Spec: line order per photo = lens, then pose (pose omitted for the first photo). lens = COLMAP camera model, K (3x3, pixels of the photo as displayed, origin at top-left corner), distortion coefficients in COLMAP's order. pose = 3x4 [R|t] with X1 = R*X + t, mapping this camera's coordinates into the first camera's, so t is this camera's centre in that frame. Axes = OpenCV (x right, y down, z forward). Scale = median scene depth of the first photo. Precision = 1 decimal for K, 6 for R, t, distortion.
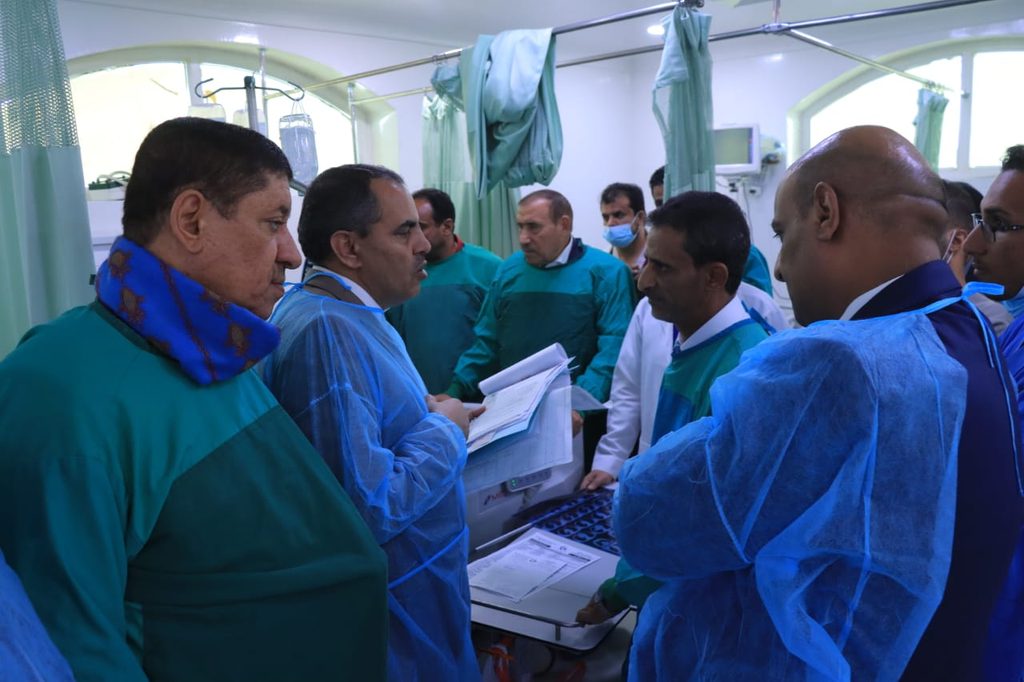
lens RADIAL K [[842.2, 0, 505.5], [0, 842.2, 340.4], [0, 0, 1]] dist [-0.183558, 0.156095]
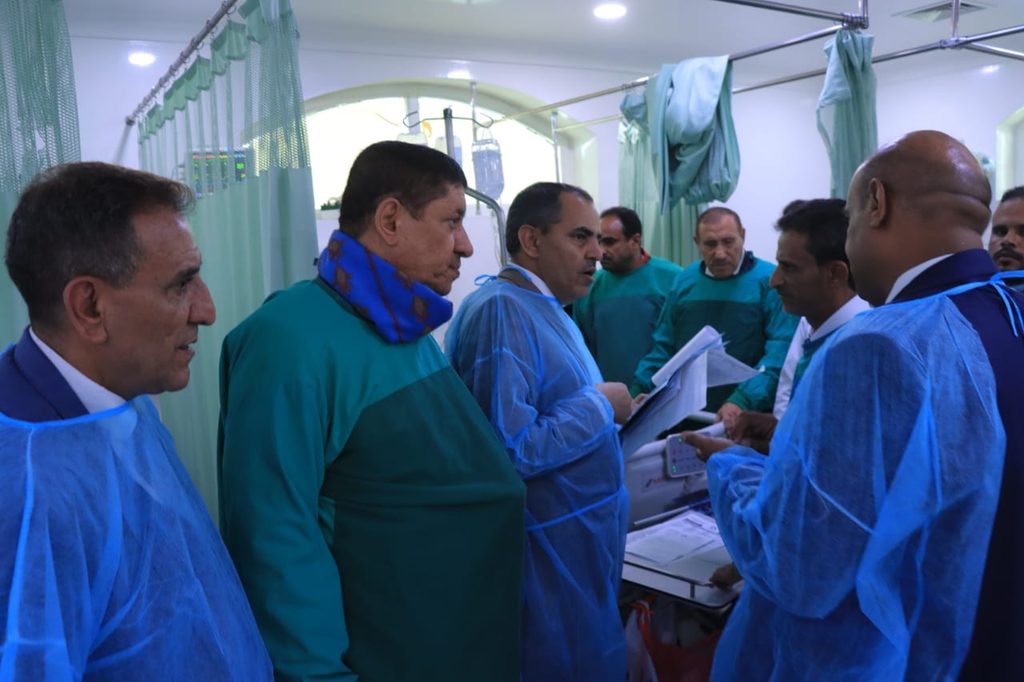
lens RADIAL K [[842.2, 0, 505.5], [0, 842.2, 340.4], [0, 0, 1]] dist [-0.183558, 0.156095]
pose [[0.967071, 0.021927, -0.253559, 0.053651], [-0.029799, 0.999185, -0.027244, 0.029692], [0.252754, 0.033903, 0.966936, -0.091947]]
